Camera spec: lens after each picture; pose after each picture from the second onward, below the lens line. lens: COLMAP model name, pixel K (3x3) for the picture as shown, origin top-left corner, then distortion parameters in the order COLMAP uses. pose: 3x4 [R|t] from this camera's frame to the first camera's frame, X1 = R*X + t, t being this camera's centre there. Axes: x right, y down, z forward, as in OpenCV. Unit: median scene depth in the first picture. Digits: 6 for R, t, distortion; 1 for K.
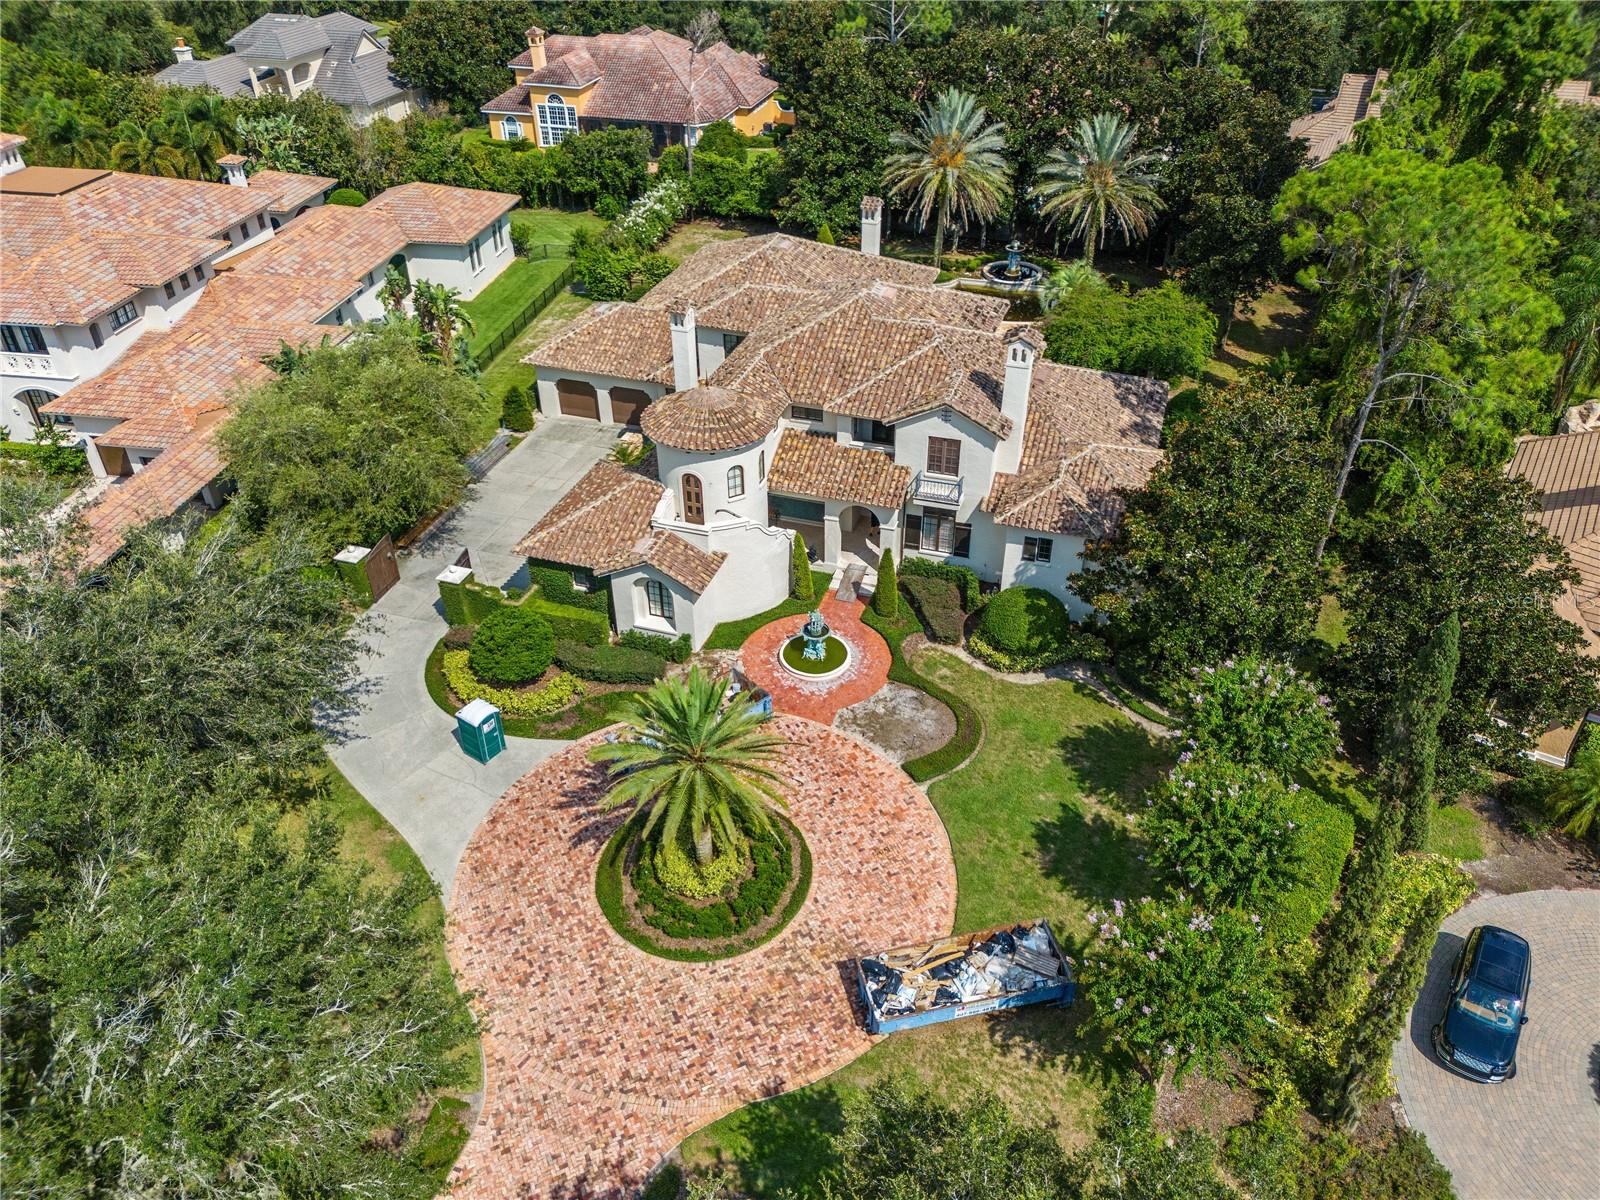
lens RADIAL K [[1163.4, 0, 786.0], [0, 1163.4, 622.8], [0, 0, 1]] dist [0.082952, -0.001425]
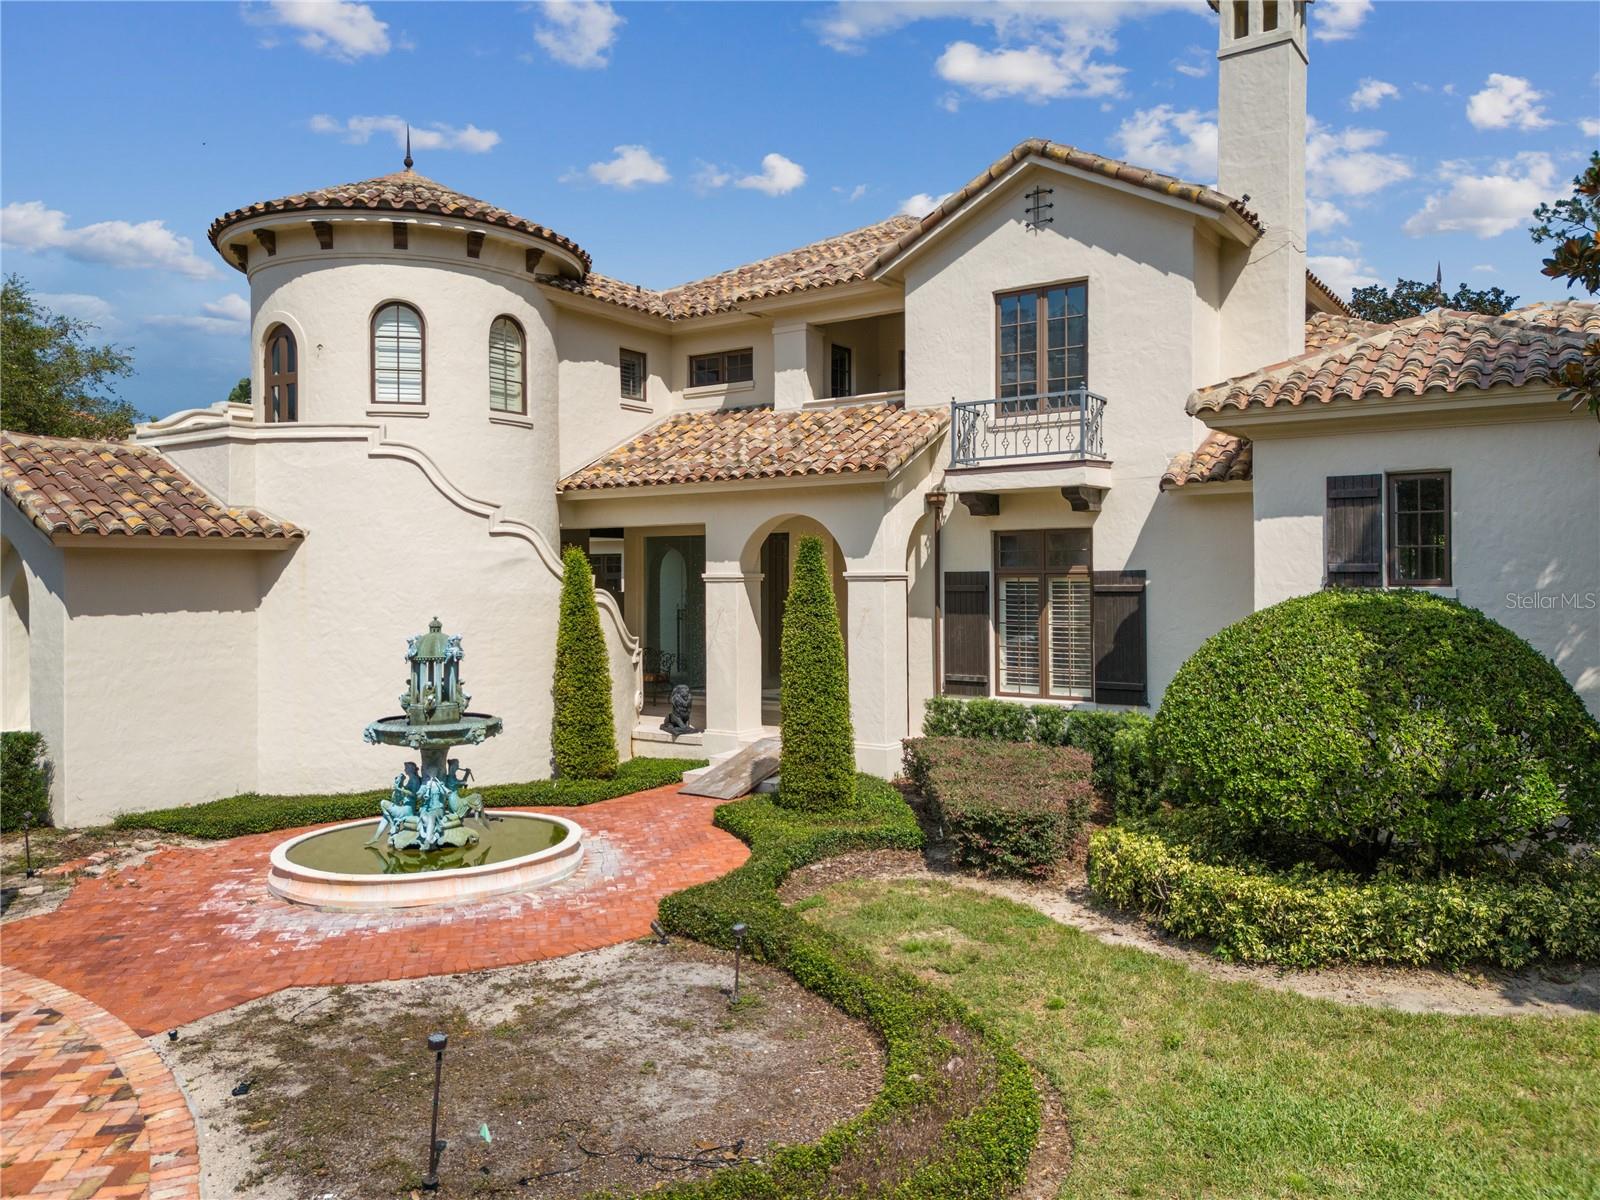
lens RADIAL K [[1209.9, 0, 798.4], [0, 1209.9, 565.7], [0, 0, 1]] dist [0.025972, -0.028913]
pose [[0.963423, 0.004529, -0.267948, 0.166922], [-0.161585, 0.807476, -0.567338, 0.111859], [0.213792, 0.589883, 0.778673, 0.790555]]
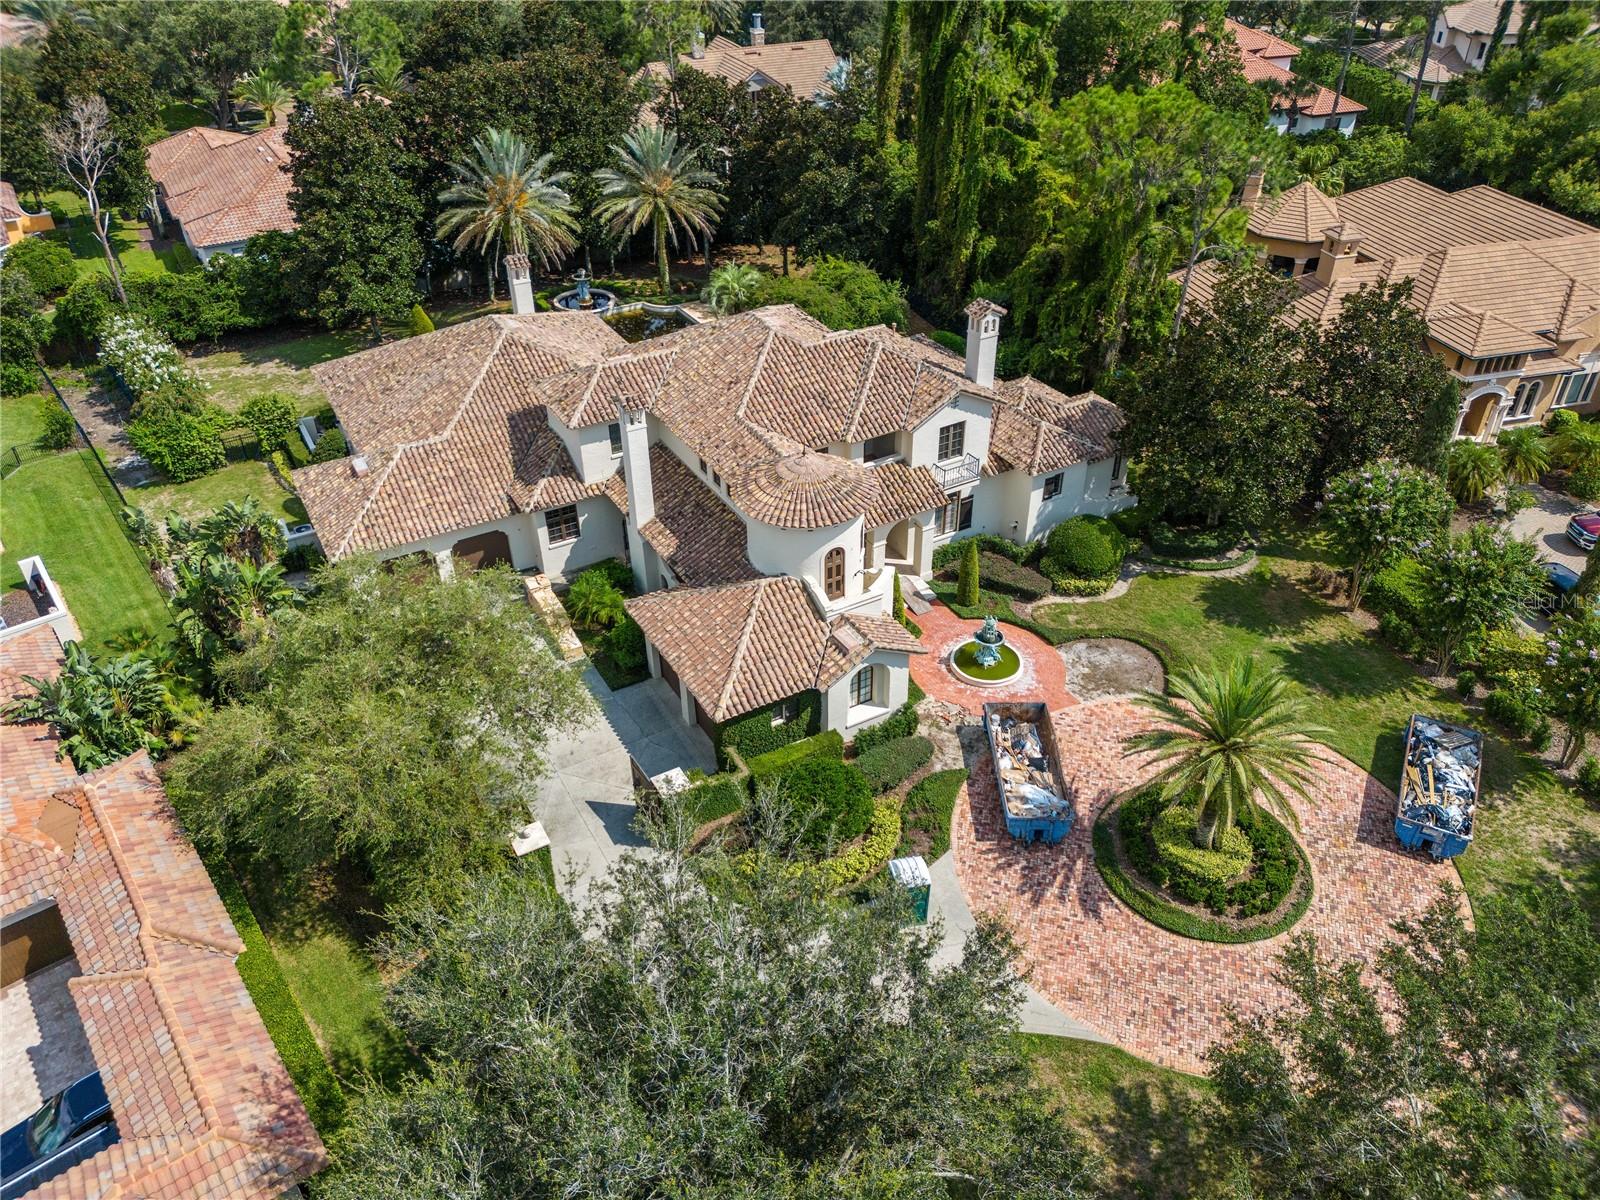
lens RADIAL K [[1196.0, 0, 800.0], [0, 1196.0, 600.0], [0, 0, 1]] dist [0.027911, -0.004712]
pose [[0.662081, -0.426717, 0.616085, -0.695730], [0.442980, 0.885916, 0.137557, -0.232724], [-0.604498, 0.181839, 0.775575, 0.293145]]
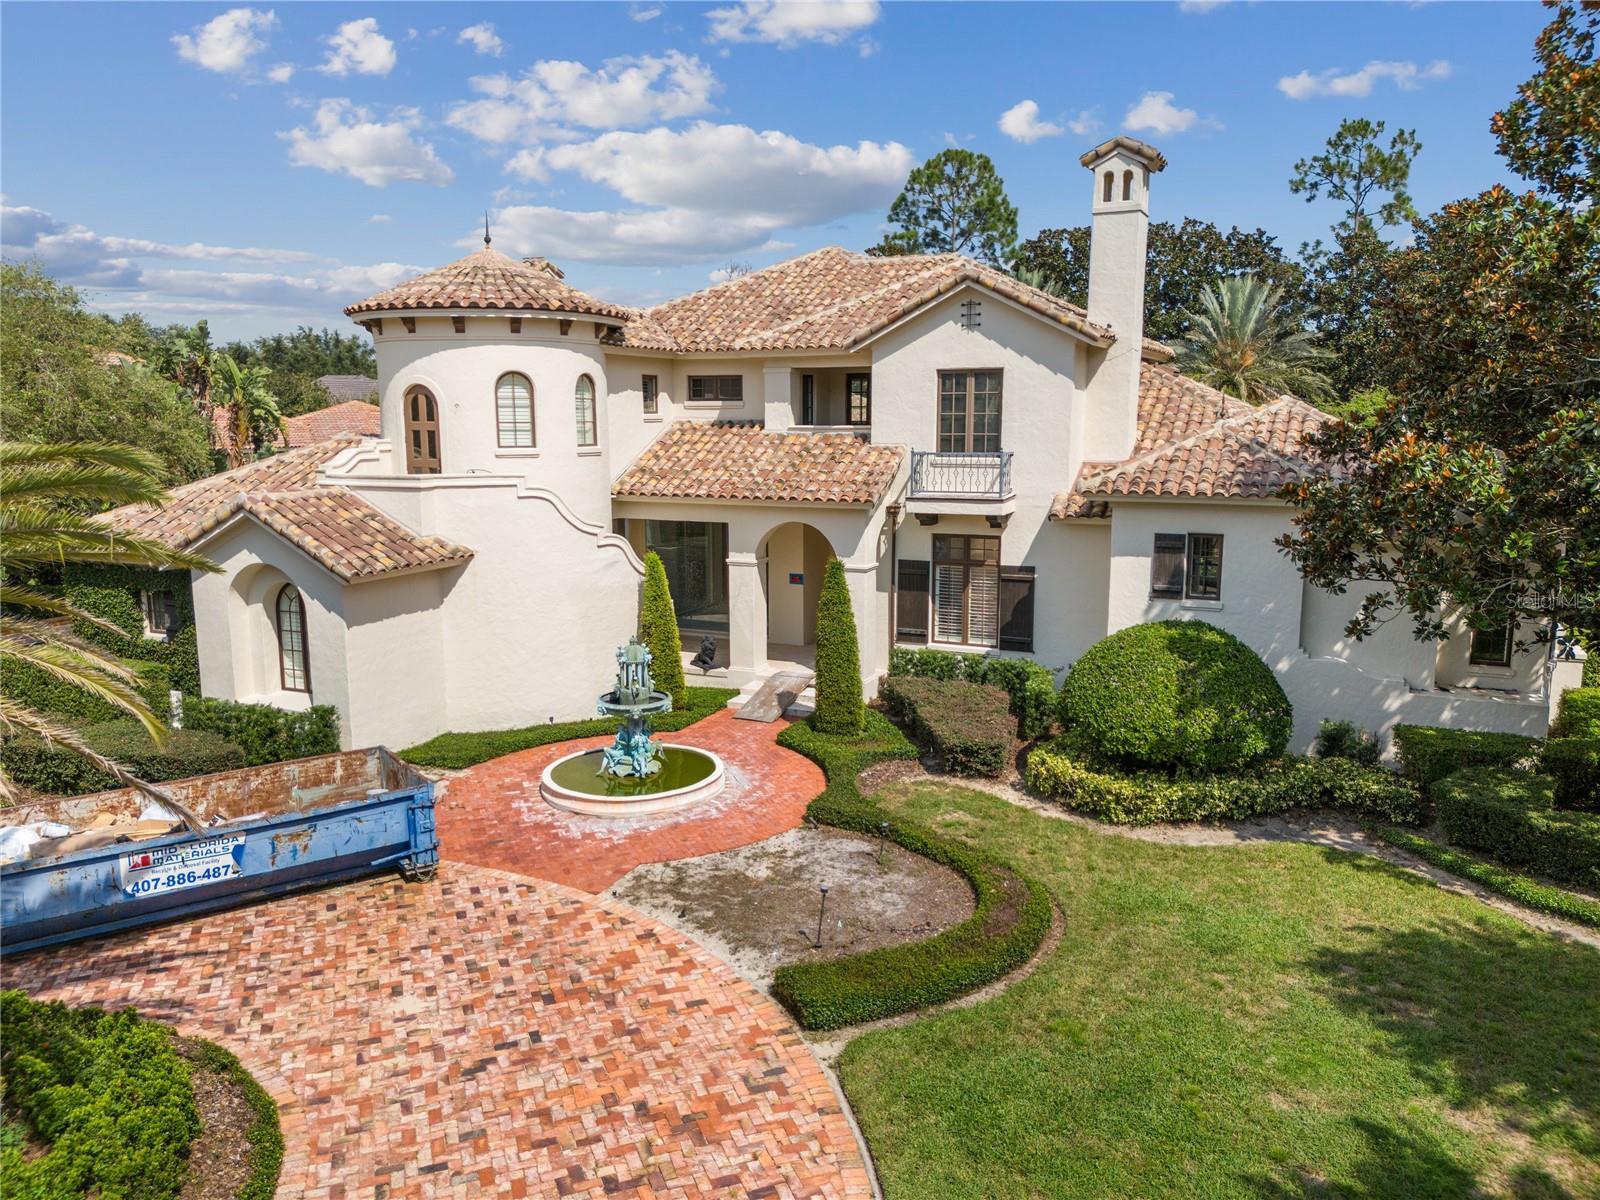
lens RADIAL K [[1196.0, 0, 800.0], [0, 1196.0, 600.0], [0, 0, 1]] dist [0.027911, -0.004712]
pose [[0.994971, 0.026588, -0.096569, 0.120102], [-0.066875, 0.894094, -0.442858, 0.152748], [0.074567, 0.447089, 0.891376, 0.617824]]
